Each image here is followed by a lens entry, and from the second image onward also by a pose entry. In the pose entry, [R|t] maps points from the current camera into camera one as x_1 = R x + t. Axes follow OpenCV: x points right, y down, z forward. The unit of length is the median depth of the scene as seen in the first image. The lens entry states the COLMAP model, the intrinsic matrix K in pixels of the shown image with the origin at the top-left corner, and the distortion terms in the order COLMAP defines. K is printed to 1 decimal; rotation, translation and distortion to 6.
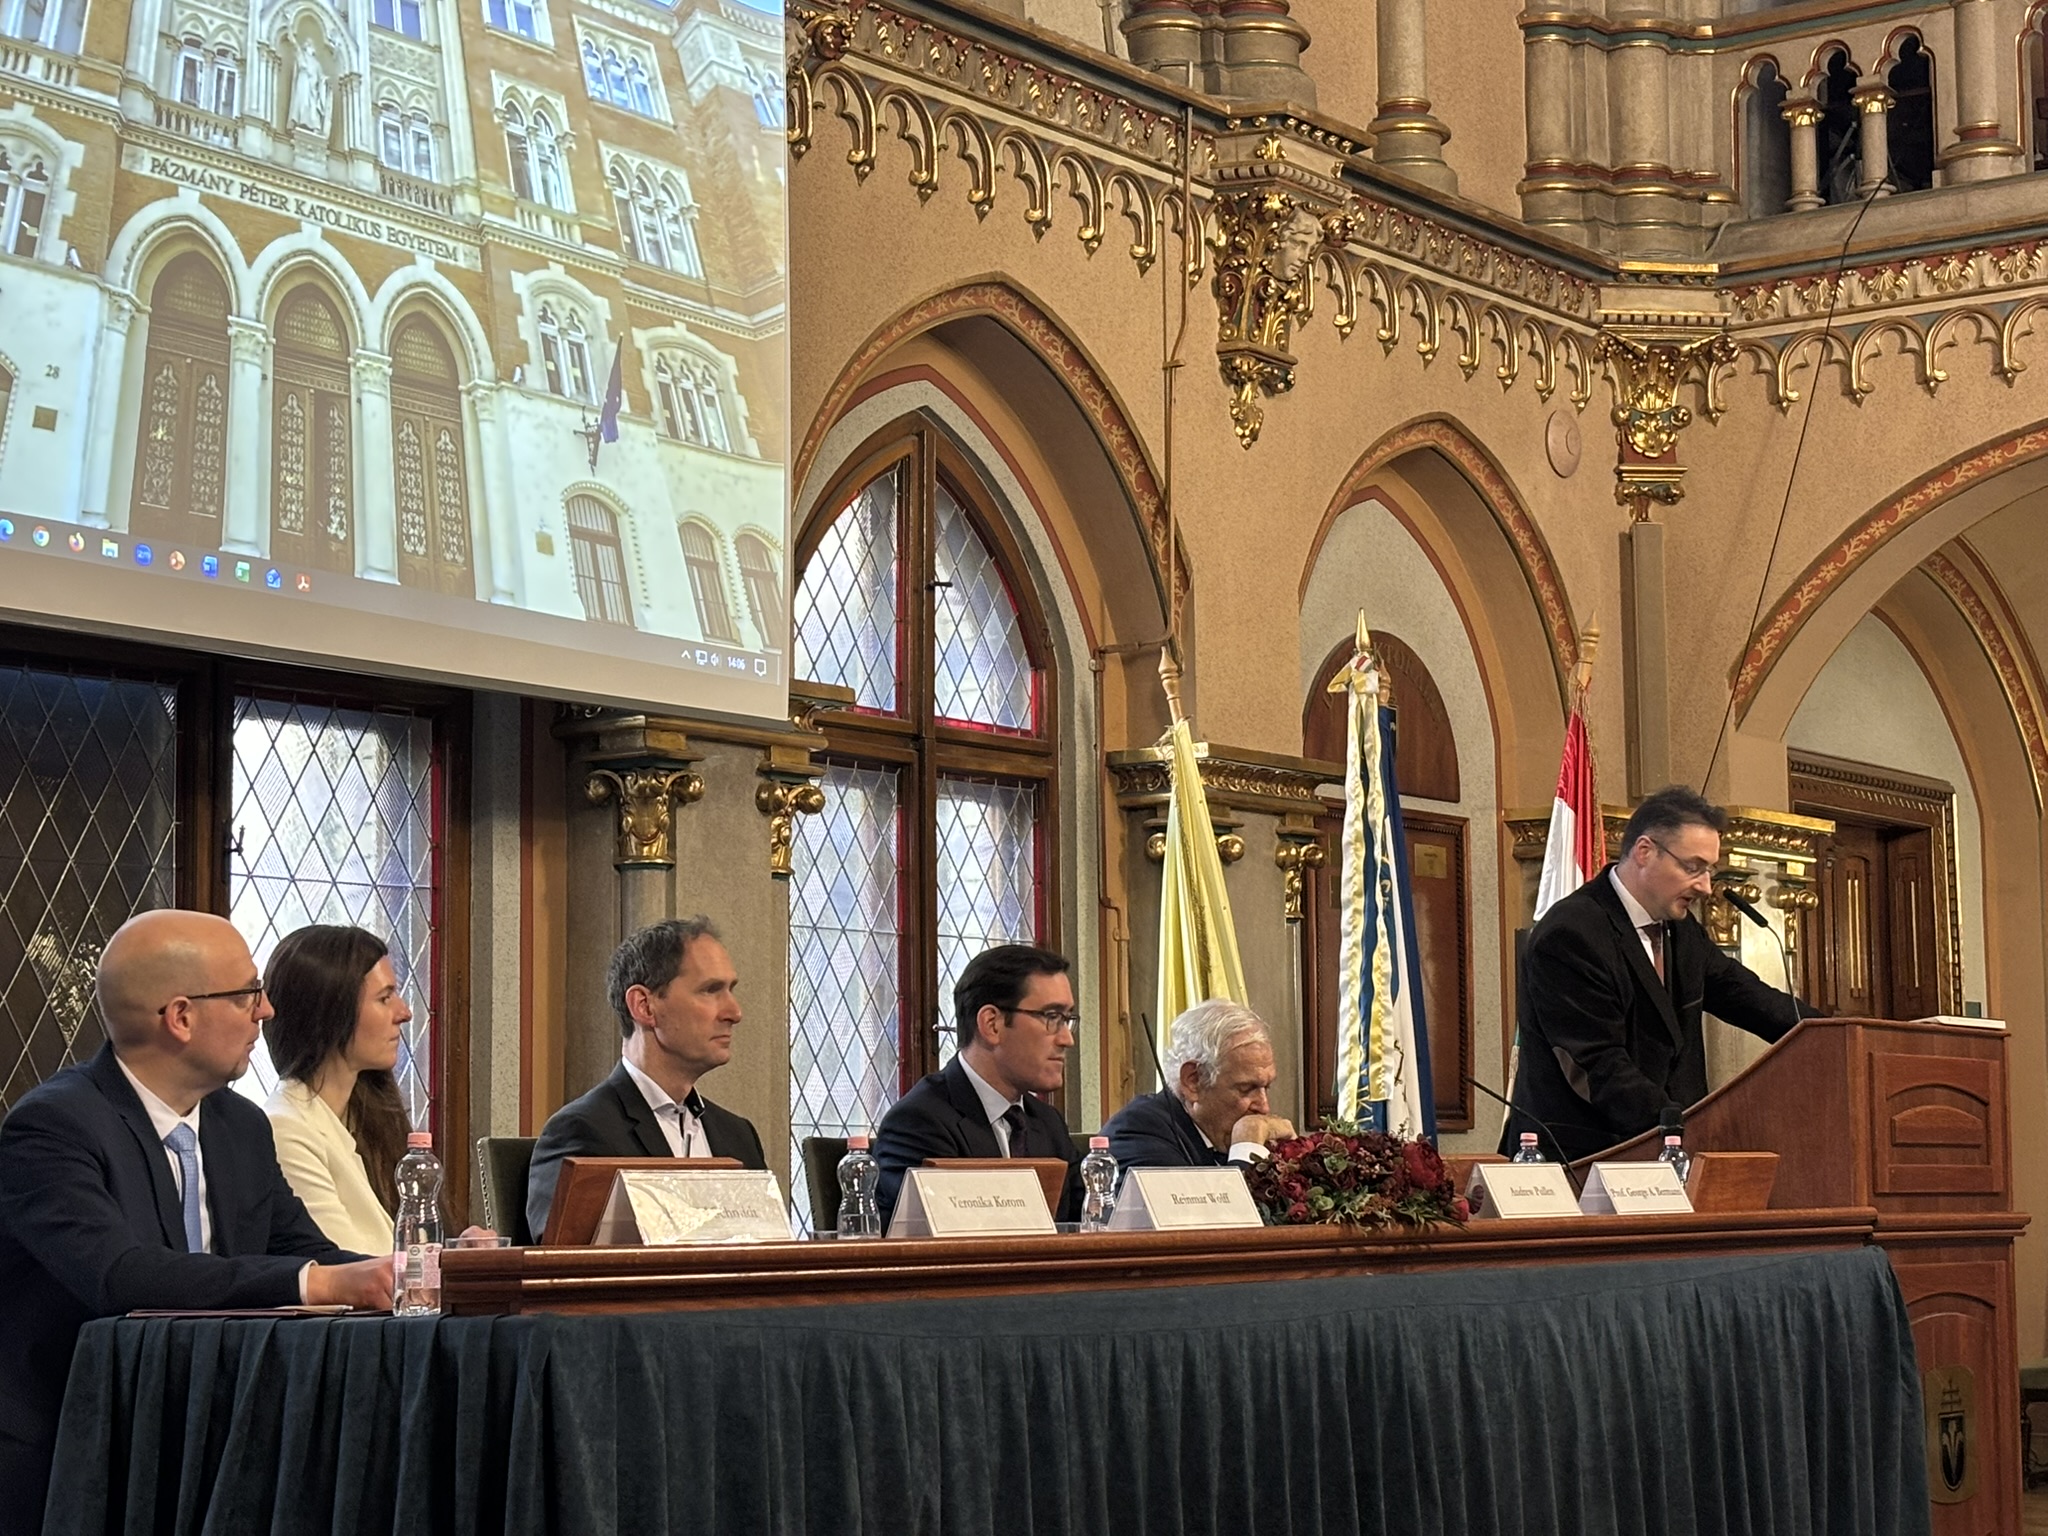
lens RADIAL K [[3916.9, 0, 1024.4], [0, 3916.9, 761.5], [0, 0, 1]] dist [0.184748, 0.000000]
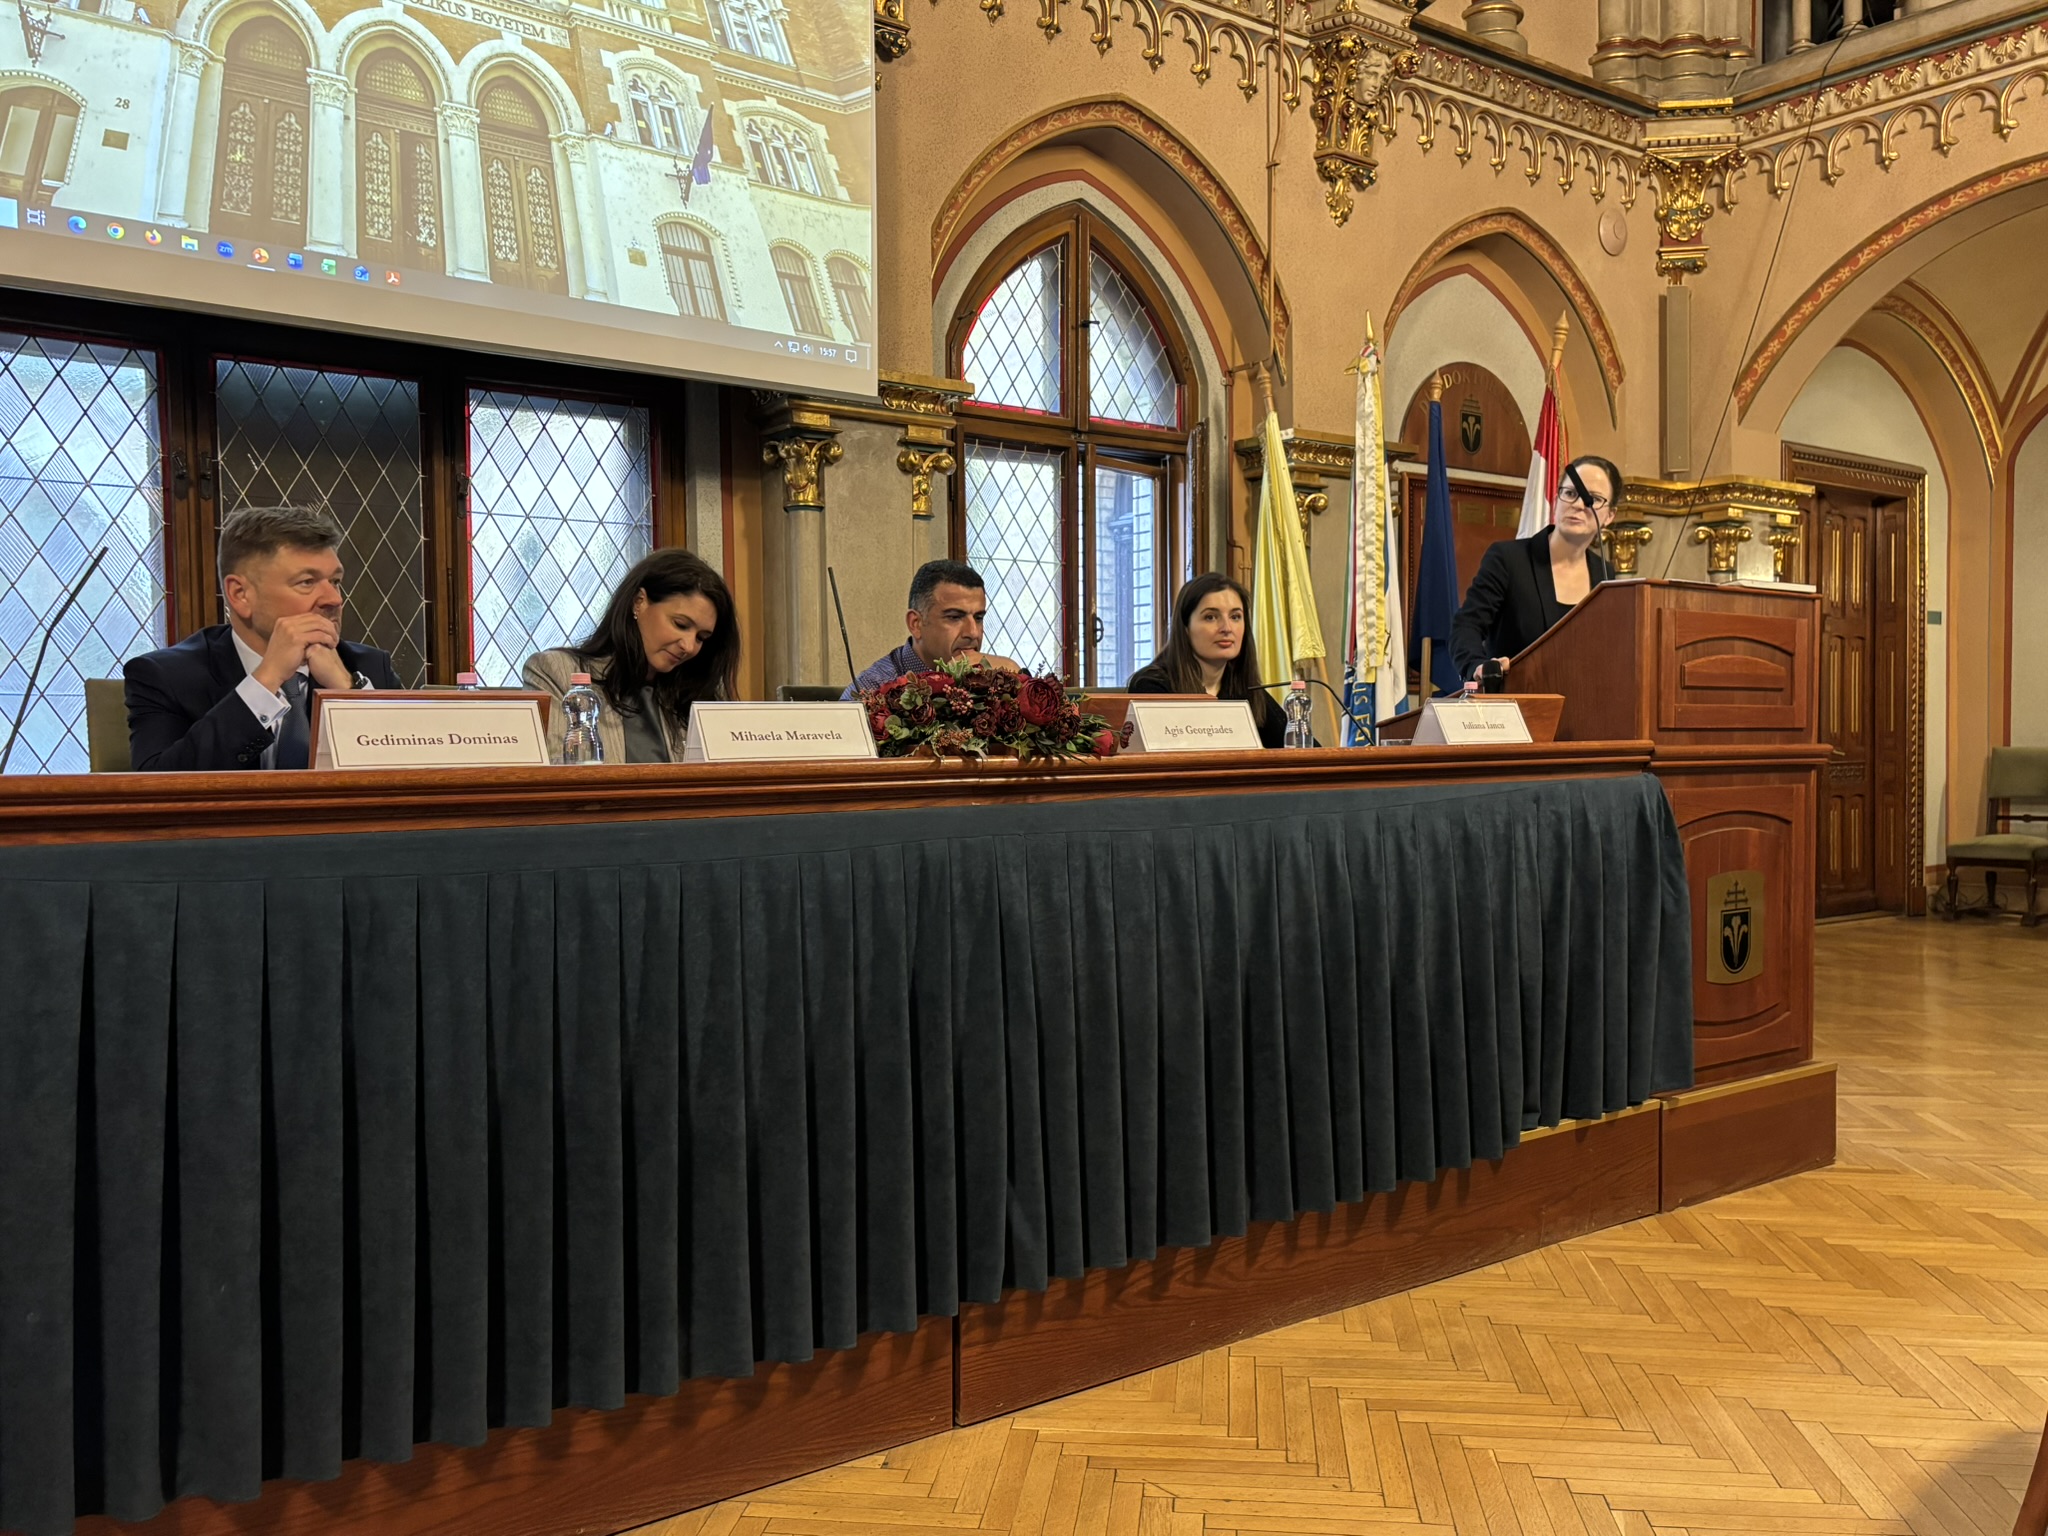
lens RADIAL K [[1684.2, 0, 1028.1], [0, 1684.2, 776.3], [0, 0, 1]] dist [0.028830, -0.009964]
pose [[0.952502, 0.008675, -0.304409, 0.153823], [0.031351, 0.991489, 0.126356, 0.043755], [0.302914, -0.129898, 0.944124, 0.380581]]
